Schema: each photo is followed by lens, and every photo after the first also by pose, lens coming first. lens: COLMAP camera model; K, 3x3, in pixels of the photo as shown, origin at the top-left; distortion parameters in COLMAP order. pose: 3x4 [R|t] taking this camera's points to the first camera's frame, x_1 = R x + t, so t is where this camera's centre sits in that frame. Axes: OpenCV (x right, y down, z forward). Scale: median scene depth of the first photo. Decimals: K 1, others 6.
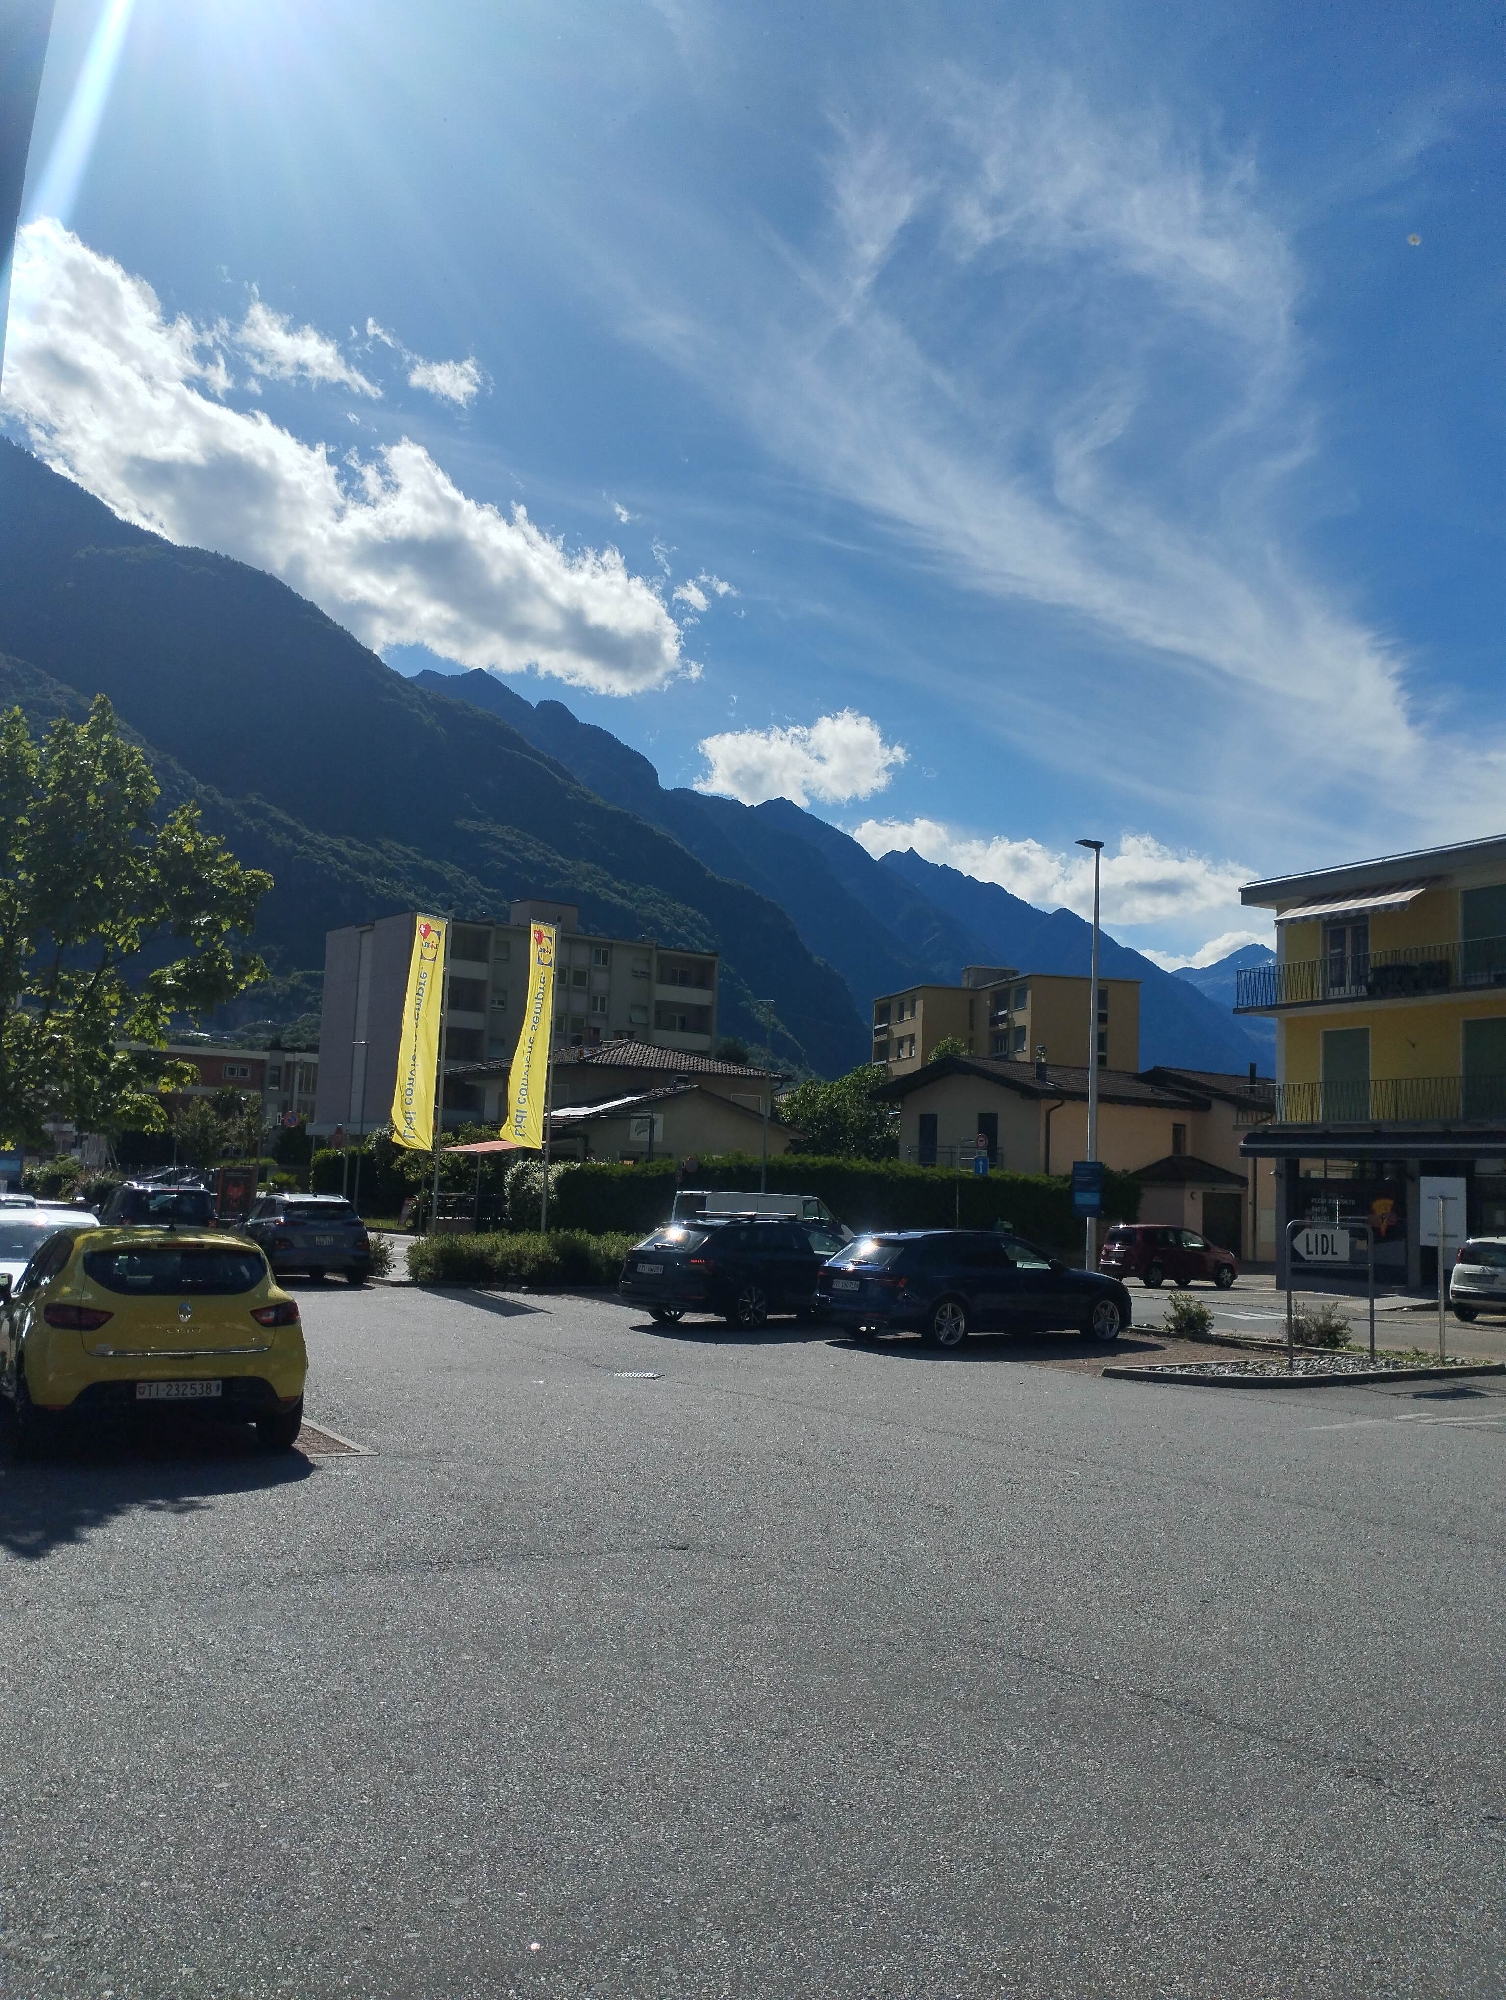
lens RADIAL K [[1698.1, 0, 753.0], [0, 1698.1, 1000.0], [0, 0, 1]] dist [0.081466, -0.001148]
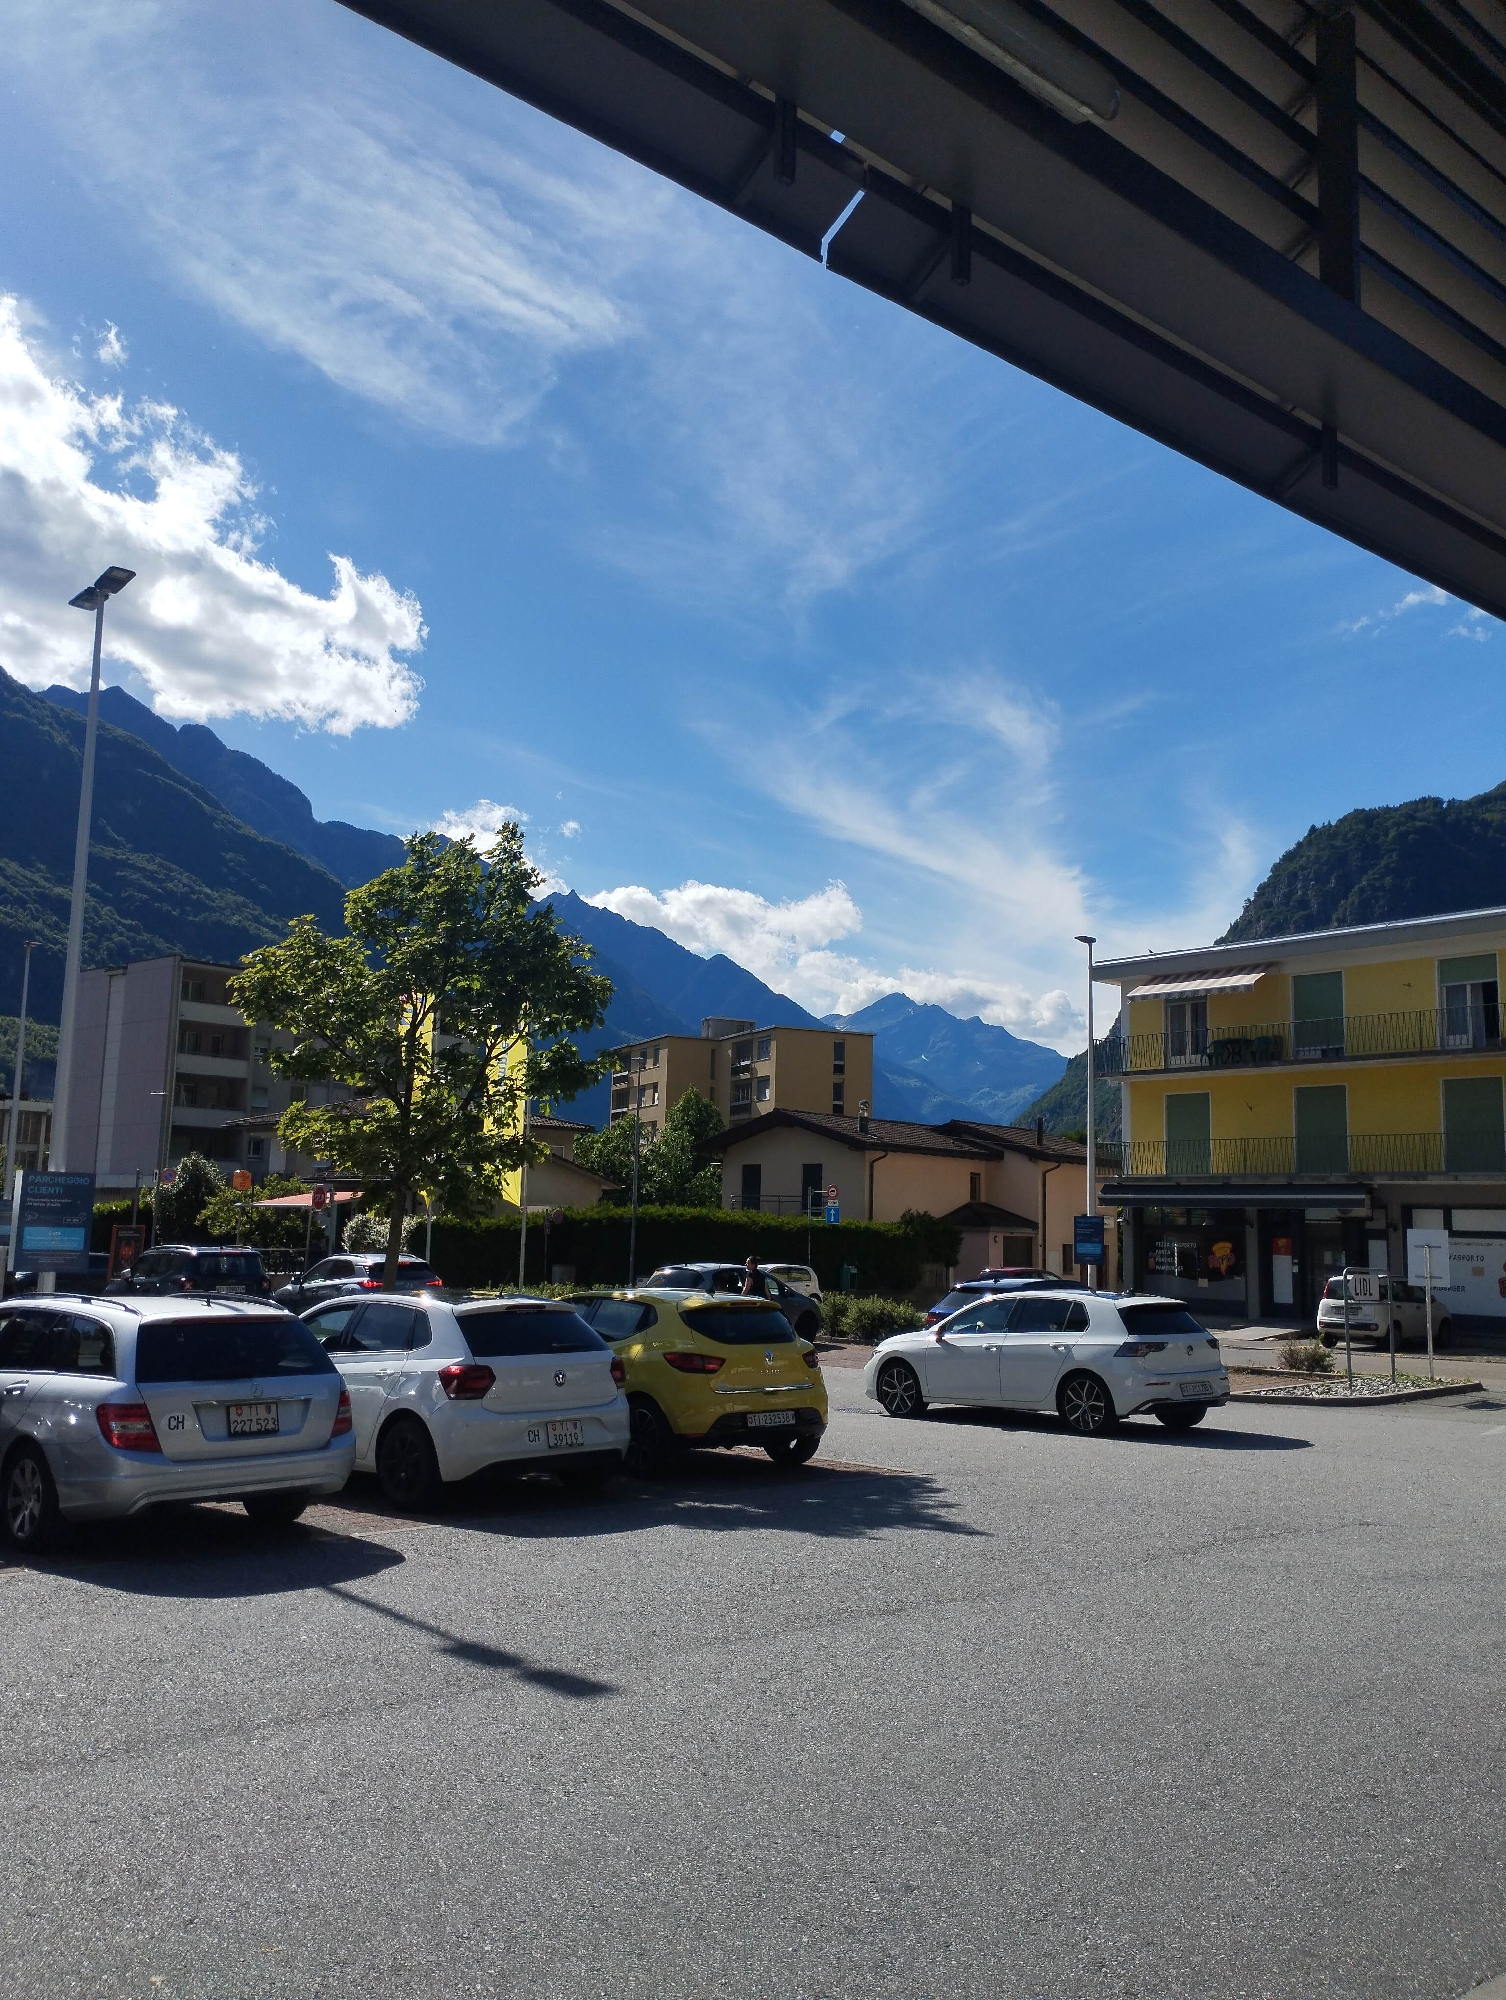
lens RADIAL K [[1698.1, 0, 753.0], [0, 1698.1, 1000.0], [0, 0, 1]] dist [0.081466, -0.001148]
pose [[0.979818, 0.015616, 0.199281, -0.108612], [-0.010727, 0.999615, -0.025587, -0.008423], [-0.199604, 0.022933, 0.979608, -0.038748]]
